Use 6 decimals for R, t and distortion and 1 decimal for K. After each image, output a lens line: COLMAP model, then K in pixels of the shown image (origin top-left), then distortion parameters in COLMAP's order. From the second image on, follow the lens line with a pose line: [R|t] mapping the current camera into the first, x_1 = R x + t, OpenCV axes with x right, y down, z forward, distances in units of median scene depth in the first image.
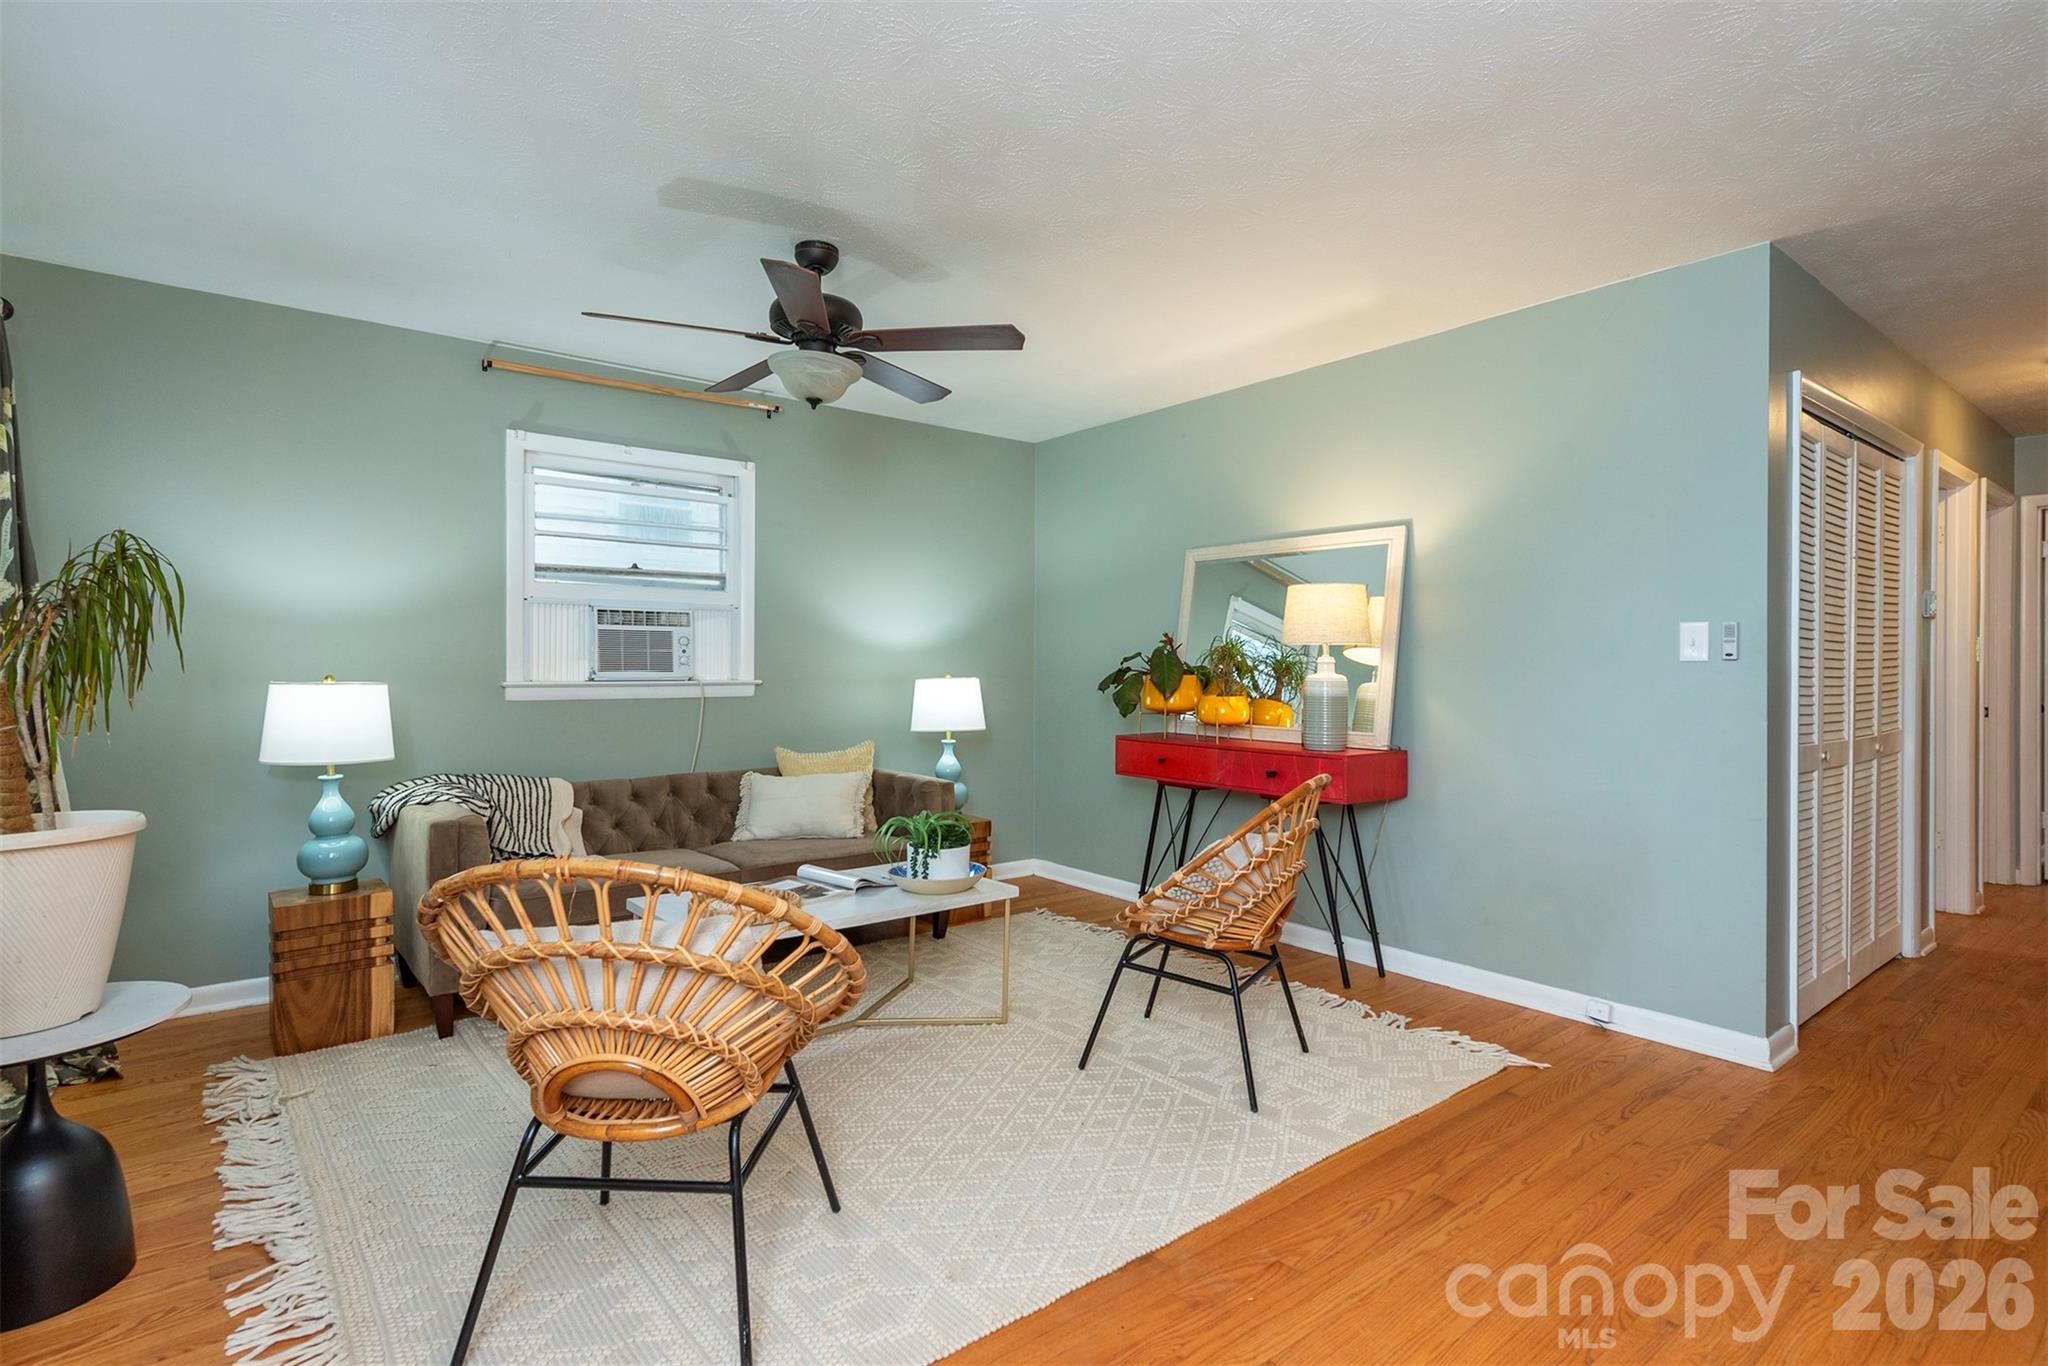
lens RADIAL K [[1015.6, 0, 1013.9], [0, 1015.6, 676.8], [0, 0, 1]] dist [0.001968, -0.000481]
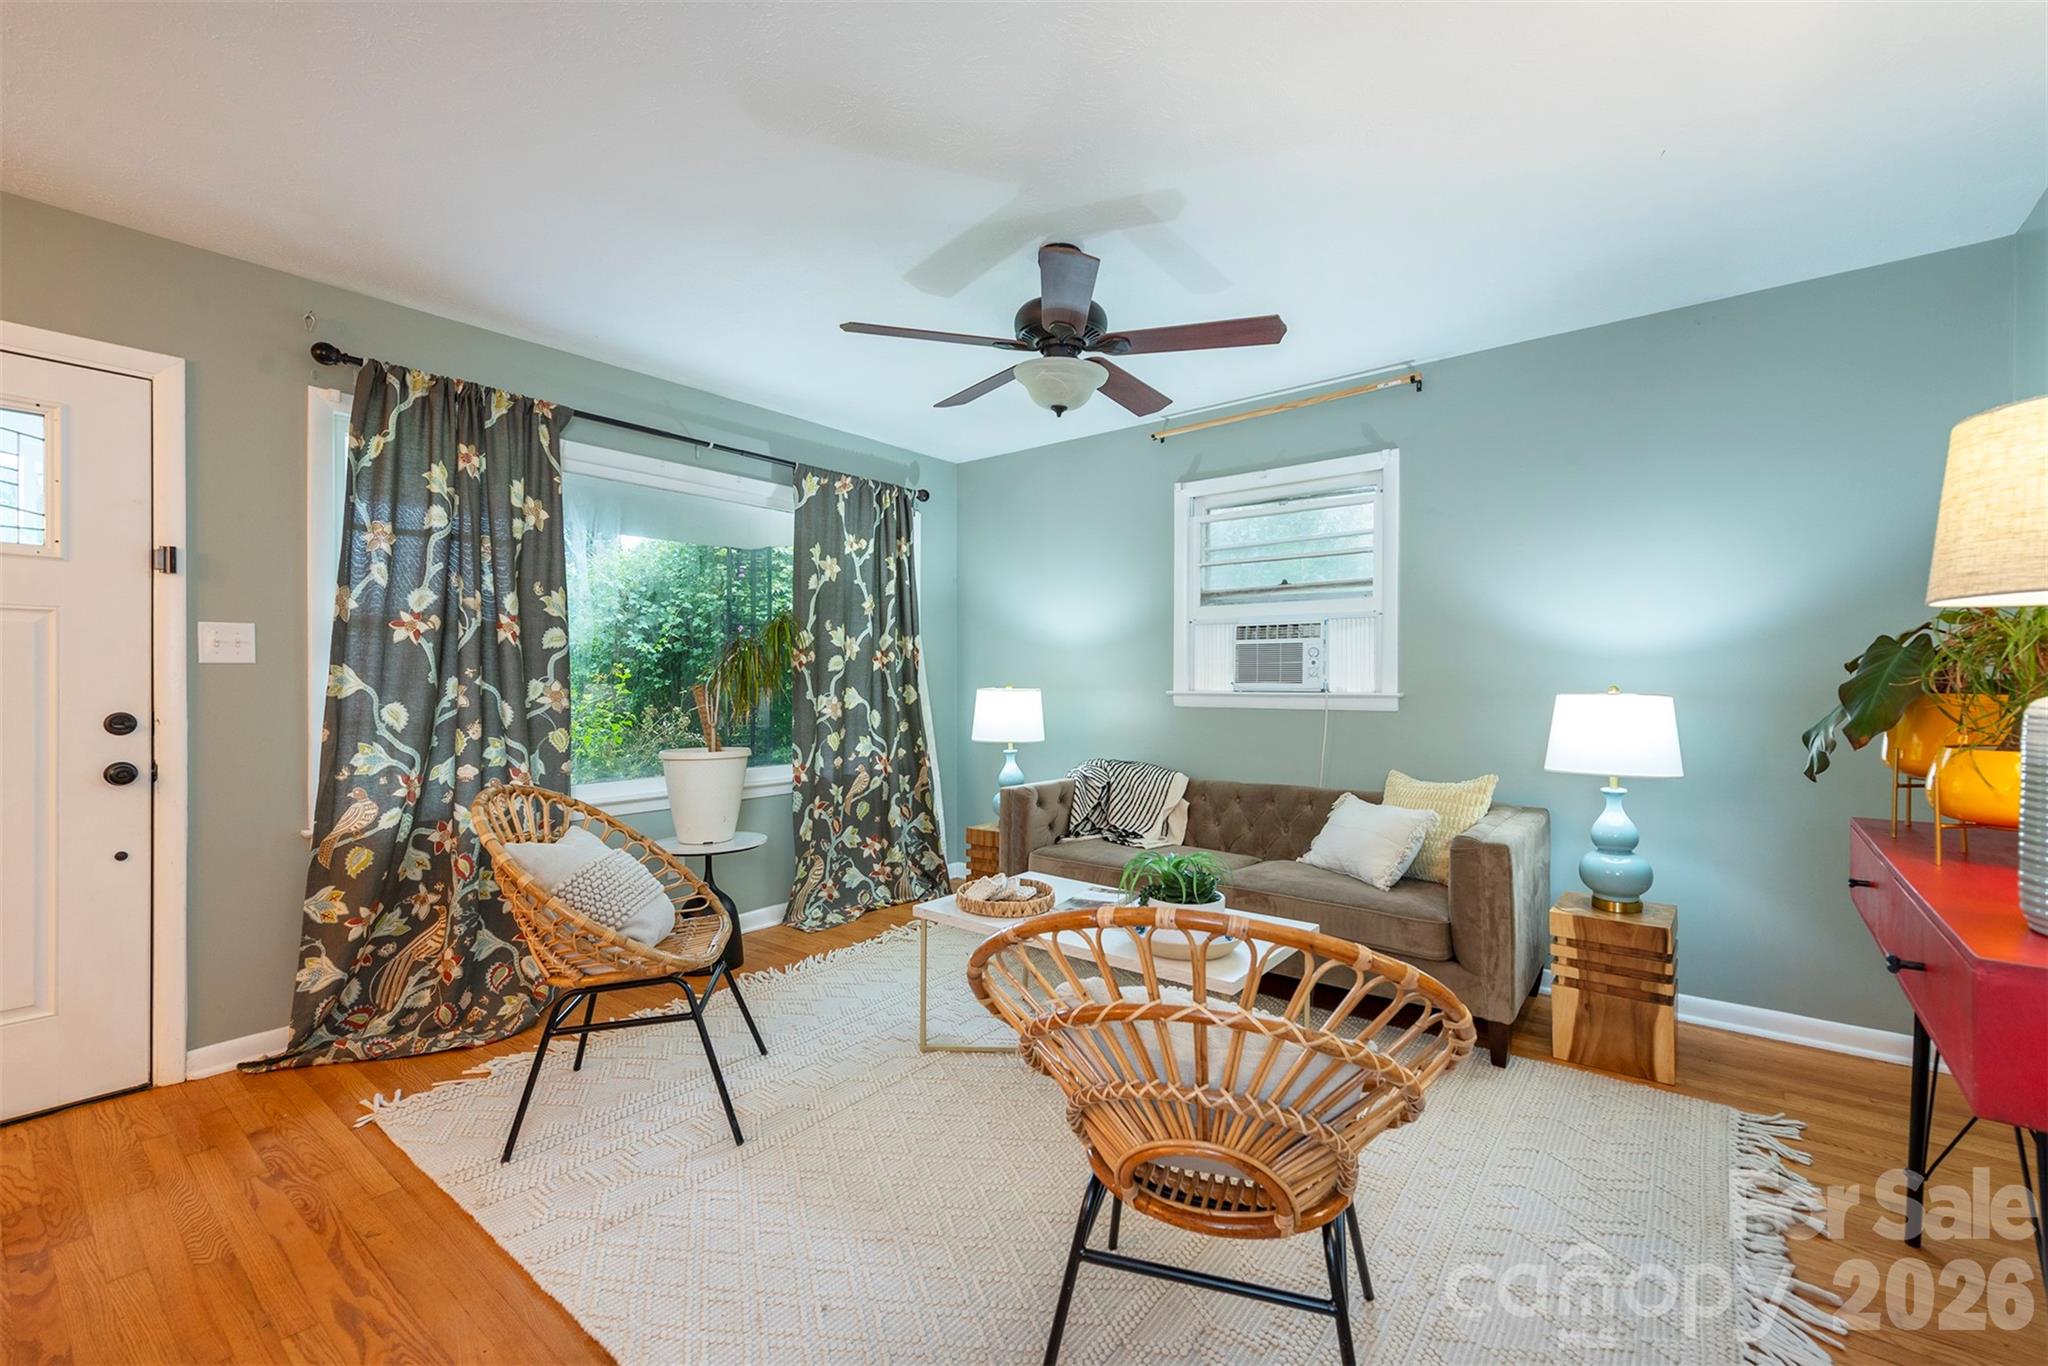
lens RADIAL K [[849.9, 0, 1019.9], [0, 849.9, 684.5], [0, 0, 1]] dist [0.018224, -0.001351]
pose [[0.230867, 0.003986, -0.972977, 0.444217], [-0.009336, 0.999955, 0.001881, -0.002770], [0.972940, 0.008650, 0.230894, 0.568356]]
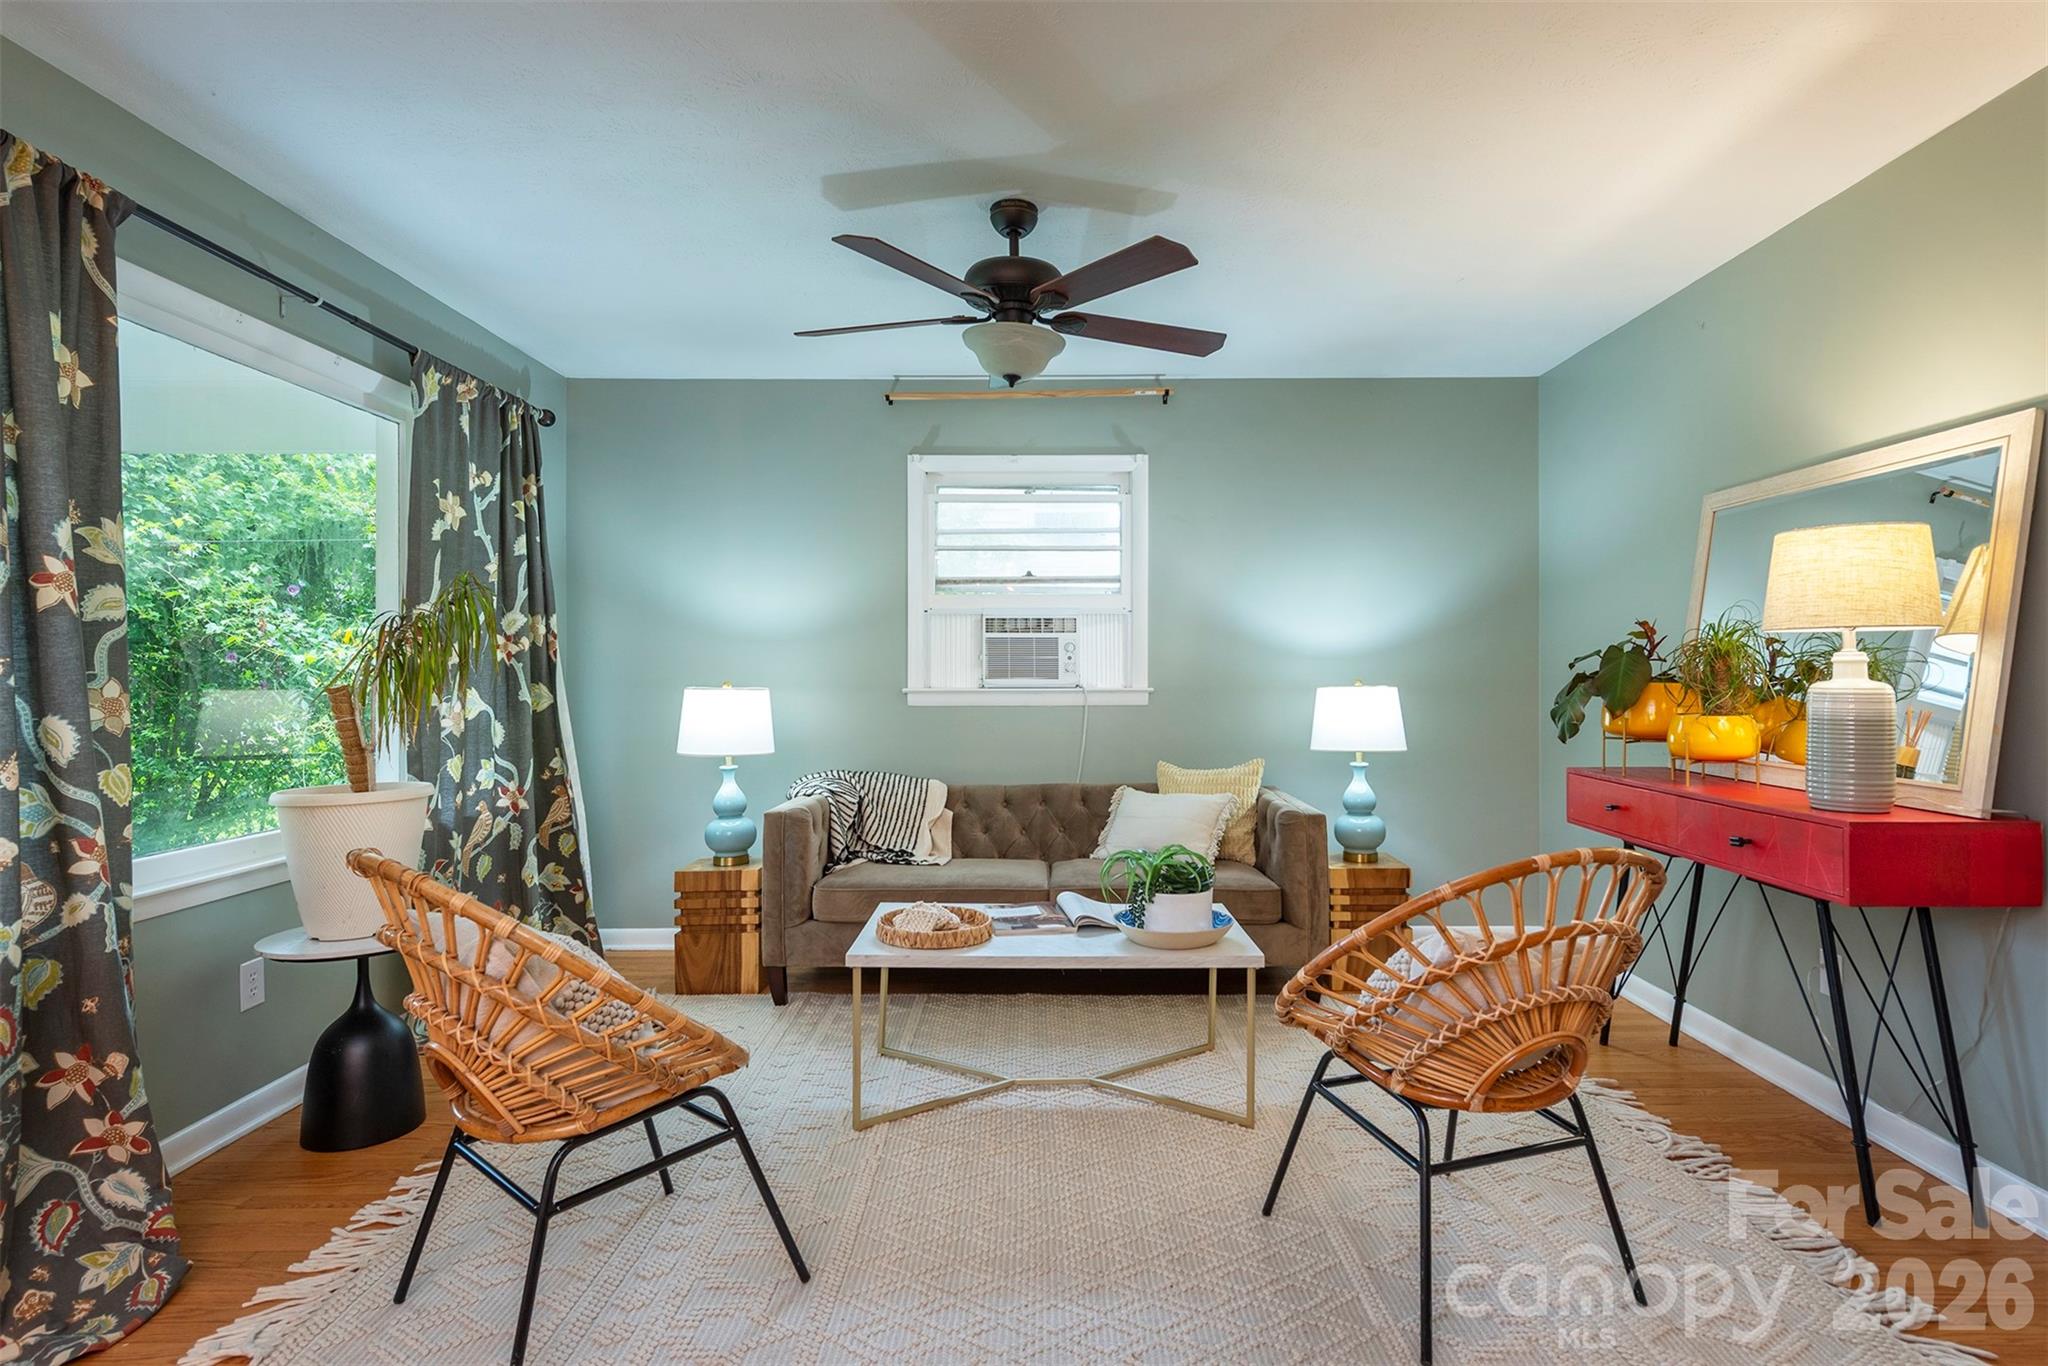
lens RADIAL K [[1041.8, 0, 1036.1], [0, 1041.8, 675.0], [0, 0, 1]] dist [0.020072, -0.005765]
pose [[0.780814, -0.003584, -0.624754, 0.293940], [-0.002574, 0.999957, -0.008952, 0.000540], [0.624759, 0.008598, 0.780771, 0.212706]]
